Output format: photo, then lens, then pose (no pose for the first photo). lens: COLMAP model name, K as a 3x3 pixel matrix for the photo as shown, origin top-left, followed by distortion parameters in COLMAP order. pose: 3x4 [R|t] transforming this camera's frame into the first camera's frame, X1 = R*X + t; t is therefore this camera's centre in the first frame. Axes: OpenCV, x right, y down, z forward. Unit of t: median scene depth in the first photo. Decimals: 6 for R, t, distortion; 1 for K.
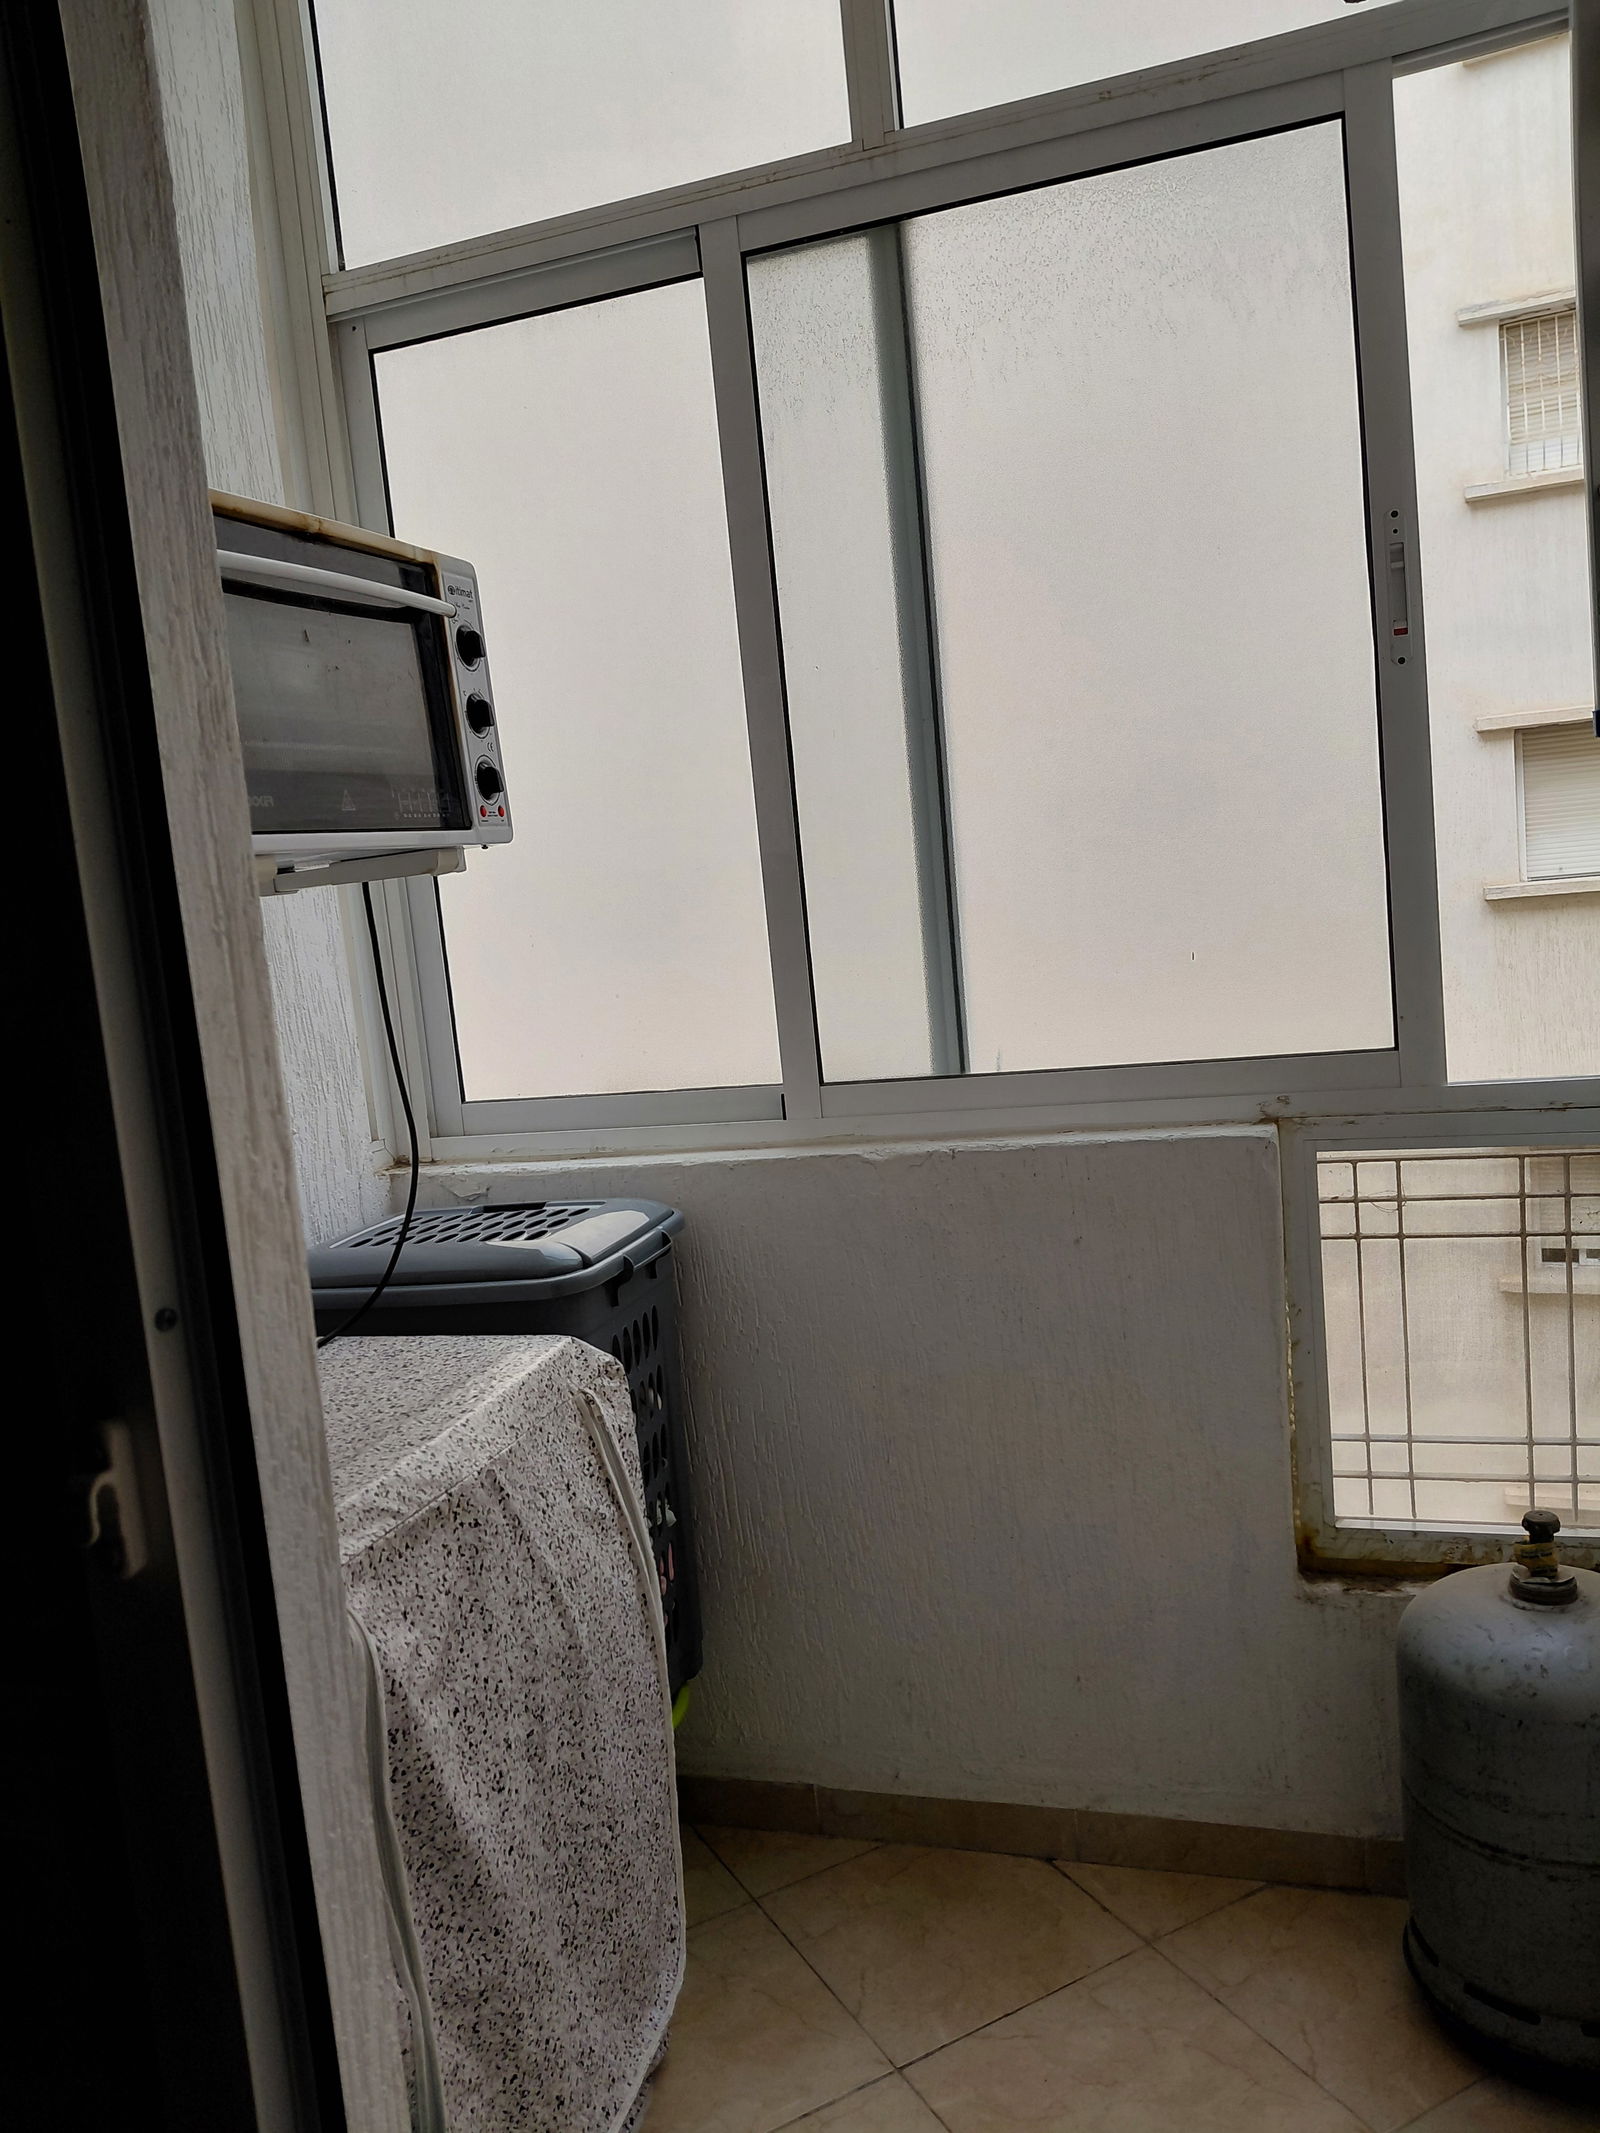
lens RADIAL K [[1591.1, 0, 796.0], [0, 1591.1, 1071.5], [0, 0, 1]] dist [0.002028, -0.000098]
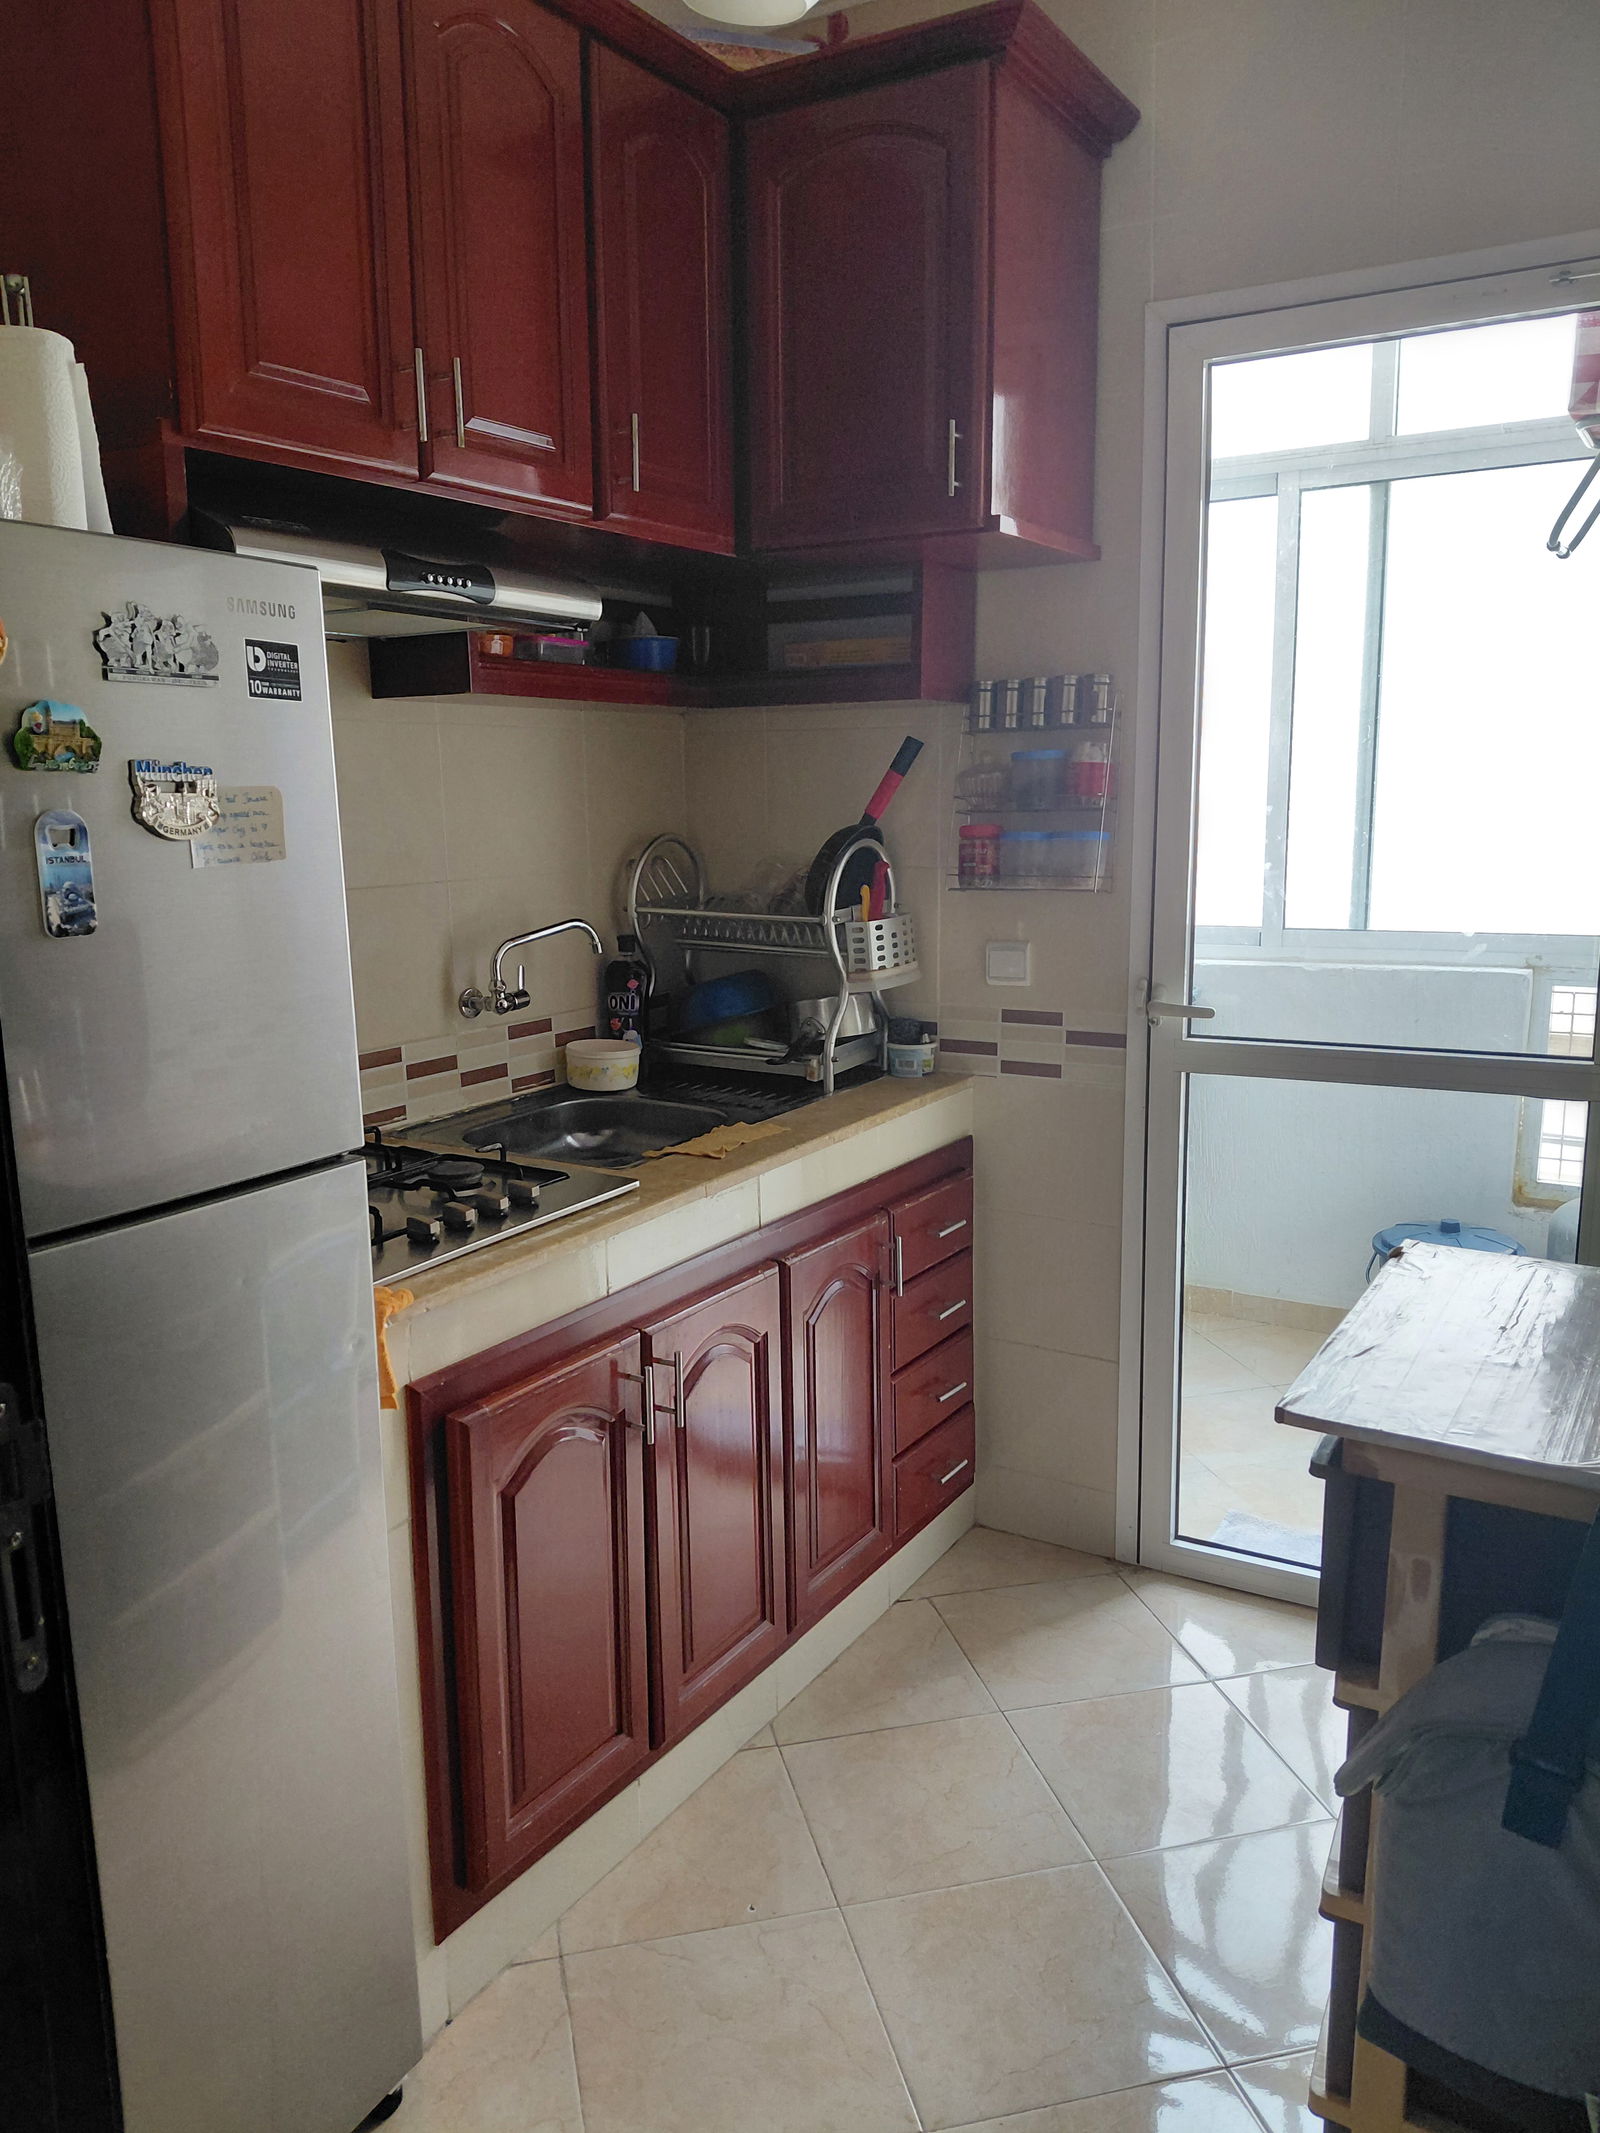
lens RADIAL K [[1591.1, 0, 803.8], [0, 1591.1, 1065.8], [0, 0, 1]] dist [0.002028, -0.000098]
pose [[0.962627, 0.120909, -0.242341, -0.062257], [-0.101029, 0.990537, 0.092894, 0.058166], [0.251280, -0.064939, 0.965734, -1.062055]]
